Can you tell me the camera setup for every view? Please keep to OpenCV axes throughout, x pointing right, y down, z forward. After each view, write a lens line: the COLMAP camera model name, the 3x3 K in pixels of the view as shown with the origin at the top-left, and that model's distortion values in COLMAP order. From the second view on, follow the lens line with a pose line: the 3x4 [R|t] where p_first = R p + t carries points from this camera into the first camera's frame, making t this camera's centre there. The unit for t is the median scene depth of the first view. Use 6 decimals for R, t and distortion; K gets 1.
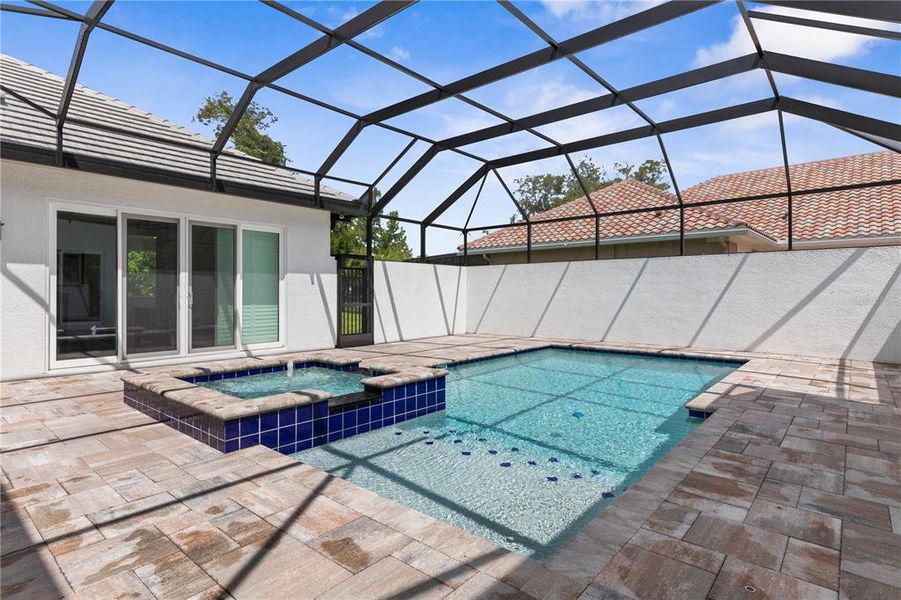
lens RADIAL K [[461.4, 0, 457.9], [0, 461.4, 294.5], [0, 0, 1]] dist [0.001296, -0.000626]
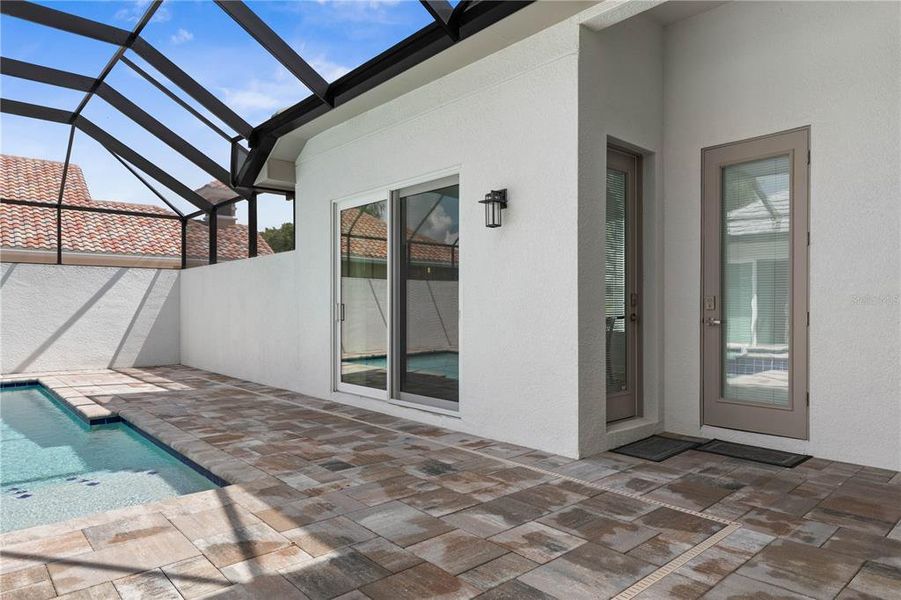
lens RADIAL K [[571.7, 0, 450.9], [0, 571.7, 308.1], [0, 0, 1]] dist [0.016086, -0.001243]
pose [[0.142609, -0.001036, 0.989779, -0.392362], [0.003907, 0.999992, 0.000484, 0.000051], [-0.989771, 0.003798, 0.142612, 0.007517]]
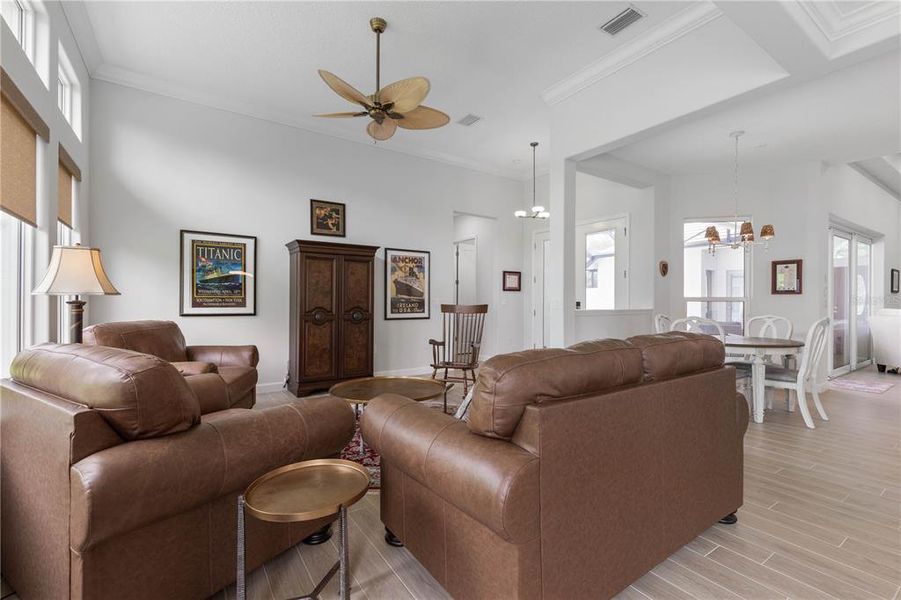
lens RADIAL K [[402.8, 0, 452.3], [0, 402.8, 297.5], [0, 0, 1]] dist [0.001759, 0.000029]
pose [[0.270304, 0.011004, 0.962712, -2.013238], [0.000714, 0.999932, -0.011630, -0.013477], [-0.962775, 0.003831, 0.270278, 0.587468]]
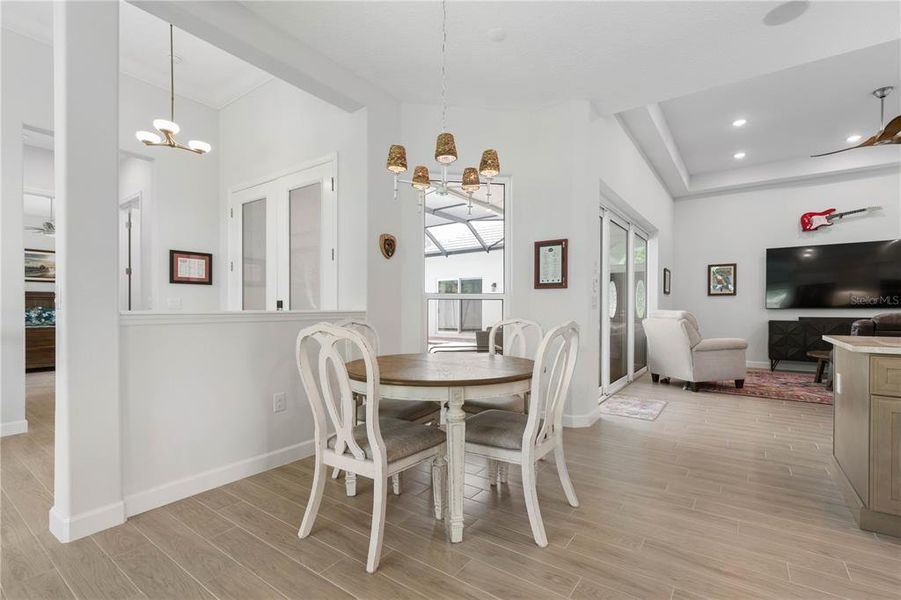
lens RADIAL K [[406.5, 0, 455.6], [0, 406.5, 304.5], [0, 0, 1]] dist [0.003507, 0.000196]
pose [[-0.079723, 0.010563, 0.996761, -1.674210], [0.003499, 0.999941, -0.010317, -0.003059], [-0.996811, 0.002665, -0.079755, 0.377488]]
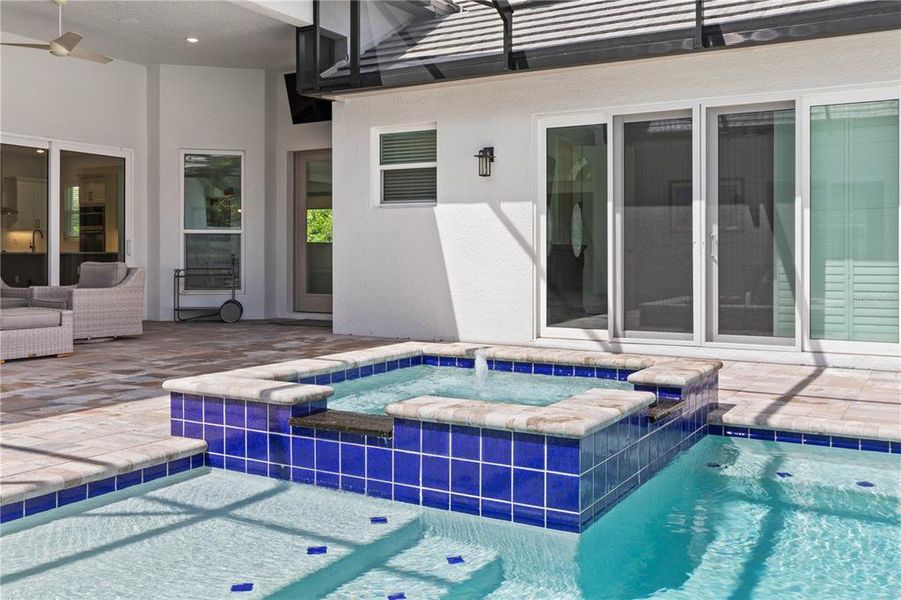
lens RADIAL K [[853.5, 0, 448.0], [0, 853.5, 253.1], [0, 0, 1]] dist [0.001803, 0.011955]
pose [[0.162974, 0.004688, -0.986619, 0.389479], [-0.001927, 0.999988, 0.004433, 0.013493], [0.986629, 0.001178, 0.162981, 0.489184]]
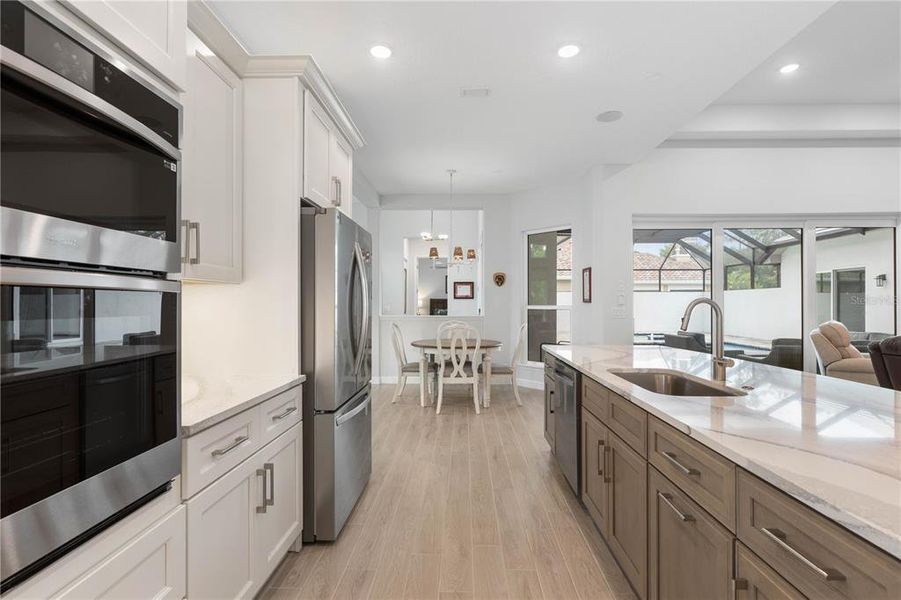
lens RADIAL K [[436.6, 0, 450.5], [0, 436.6, 300.0], [0, 0, 1]] dist [-0.003667, -0.000730]
pose [[0.785881, 0.006782, 0.618340, -1.829349], [0.000818, 0.999928, -0.012006, -0.022475], [-0.618377, 0.009941, 0.785819, -0.208260]]
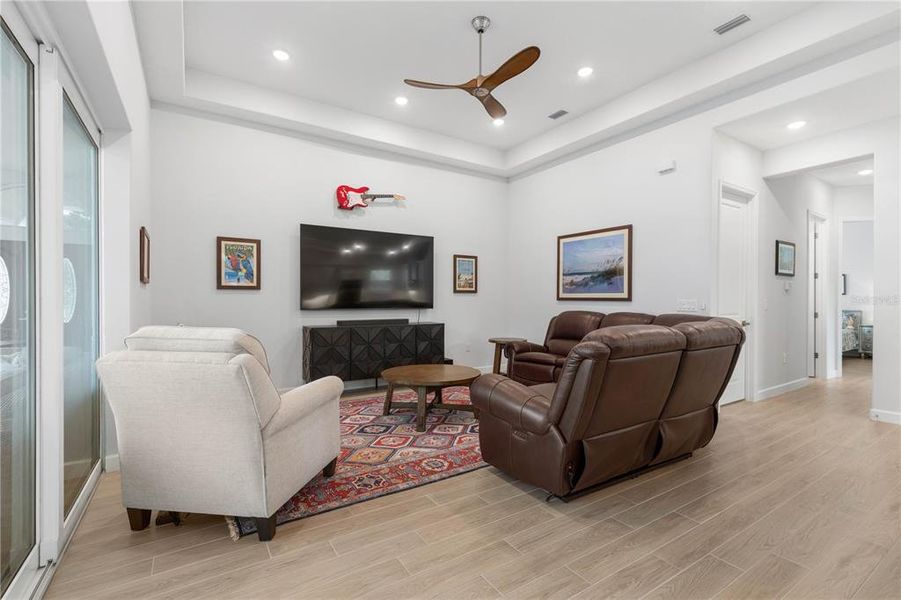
lens RADIAL K [[406.5, 0, 455.6], [0, 406.5, 304.5], [0, 0, 1]] dist [0.003507, 0.000196]
pose [[-0.956847, 0.000289, 0.290592, -1.234500], [0.003479, 0.999939, 0.010462, -0.015177], [-0.290571, 0.011022, -0.956790, 0.146273]]
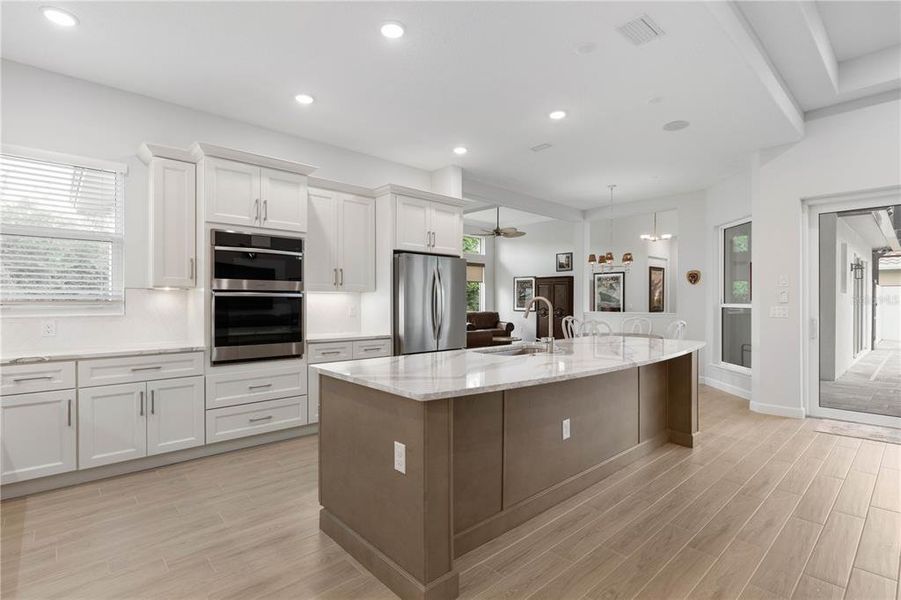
lens RADIAL K [[429.1, 0, 450.5], [0, 429.1, 300.0], [0, 0, 1]] dist [-0.000599, -0.000018]
pose [[0.991121, 0.002770, -0.132935, -1.575373], [-0.003785, 0.999966, -0.007379, -0.020900], [0.132910, 0.007816, 0.991097, -0.490275]]
